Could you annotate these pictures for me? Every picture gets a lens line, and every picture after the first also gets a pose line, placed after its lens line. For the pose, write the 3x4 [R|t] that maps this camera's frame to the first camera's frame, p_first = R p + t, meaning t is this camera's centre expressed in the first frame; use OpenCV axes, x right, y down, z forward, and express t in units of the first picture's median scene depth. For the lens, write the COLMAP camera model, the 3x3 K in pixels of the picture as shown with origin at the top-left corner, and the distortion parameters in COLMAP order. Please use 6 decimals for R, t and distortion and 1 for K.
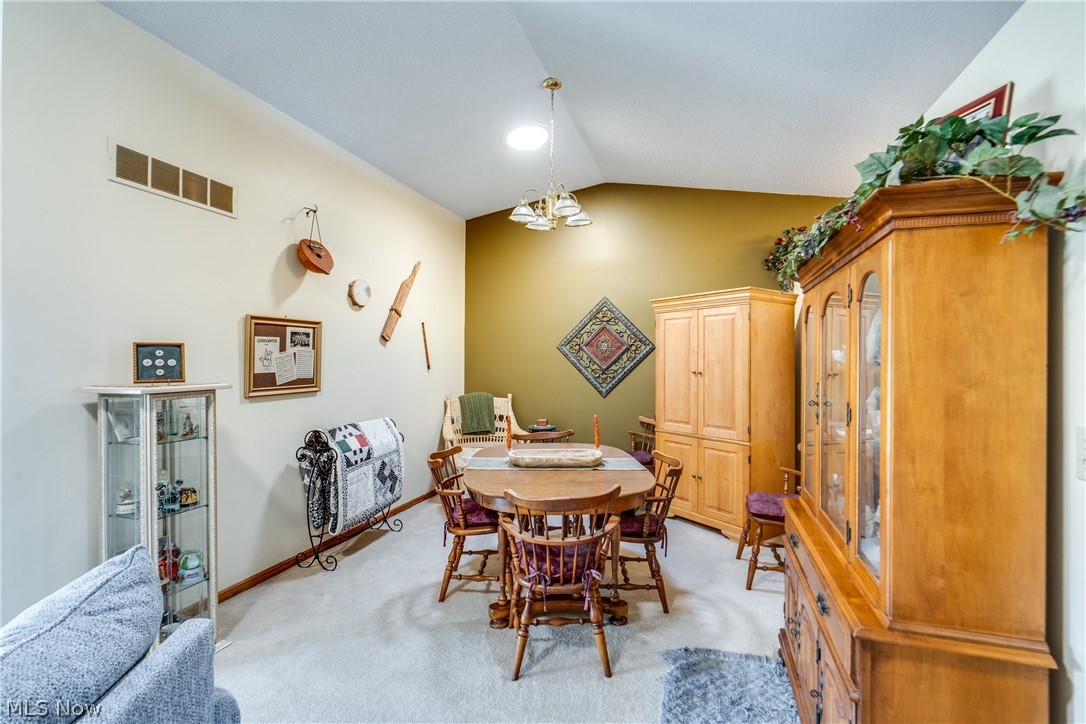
lens RADIAL K [[491.1, 0, 543.0], [0, 491.1, 362.0], [0, 0, 1]] dist [-0.001022, 0.000592]
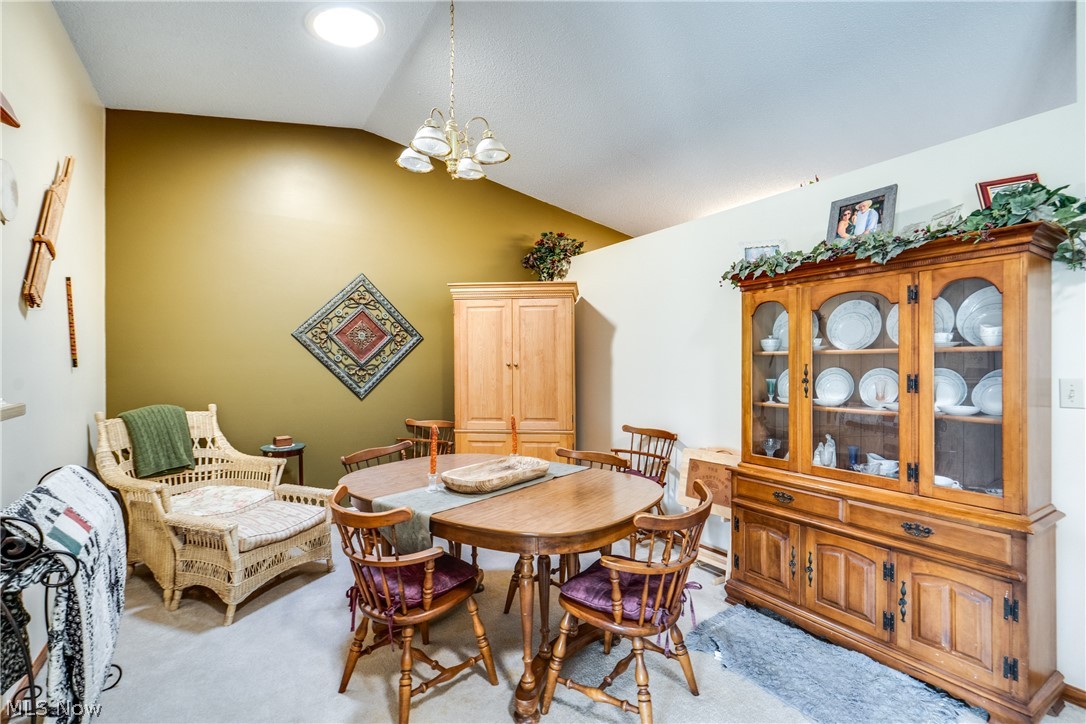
lens RADIAL K [[512.8, 0, 539.9], [0, 512.8, 358.7], [0, 0, 1]] dist [-0.000056, 0.000354]
pose [[0.644214, -0.000248, 0.764845, -0.332304], [0.005837, 0.999972, -0.004593, 0.011303], [-0.764823, 0.007423, 0.644198, 0.251225]]
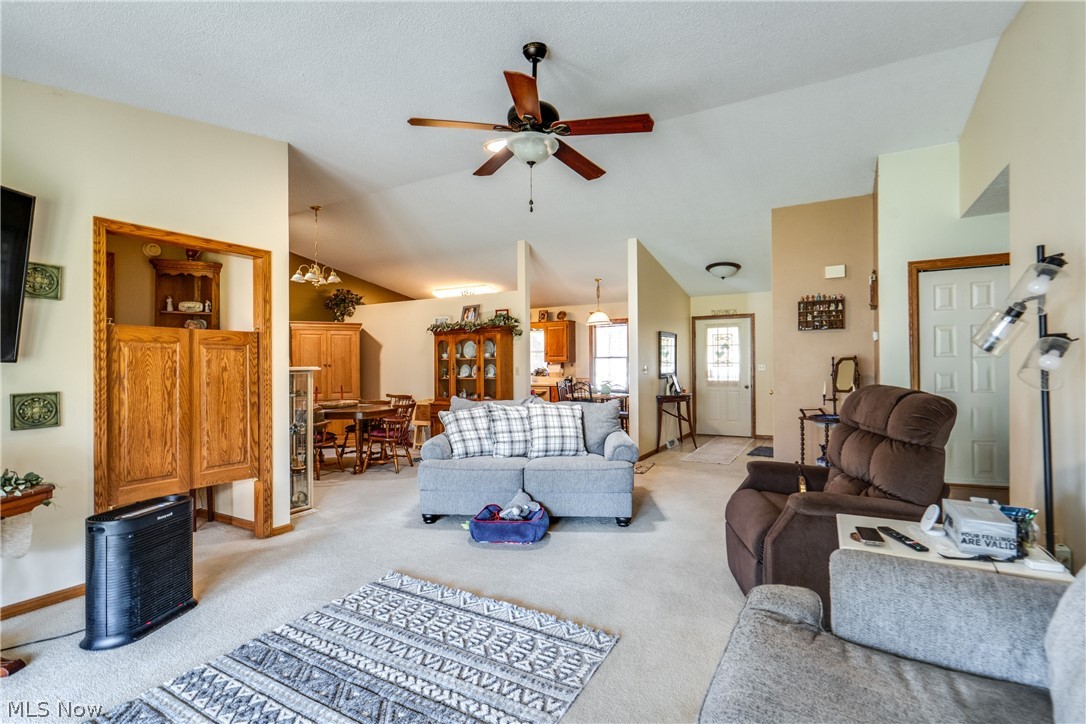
lens RADIAL K [[510.9, 0, 543.0], [0, 510.9, 362.0], [0, 0, 1]] dist [-0.003362, -0.000163]
pose [[0.222497, -0.000352, 0.974933, -1.105198], [0.007287, 0.999973, -0.001302, 0.015747], [-0.974906, 0.007394, 0.222493, -0.179095]]
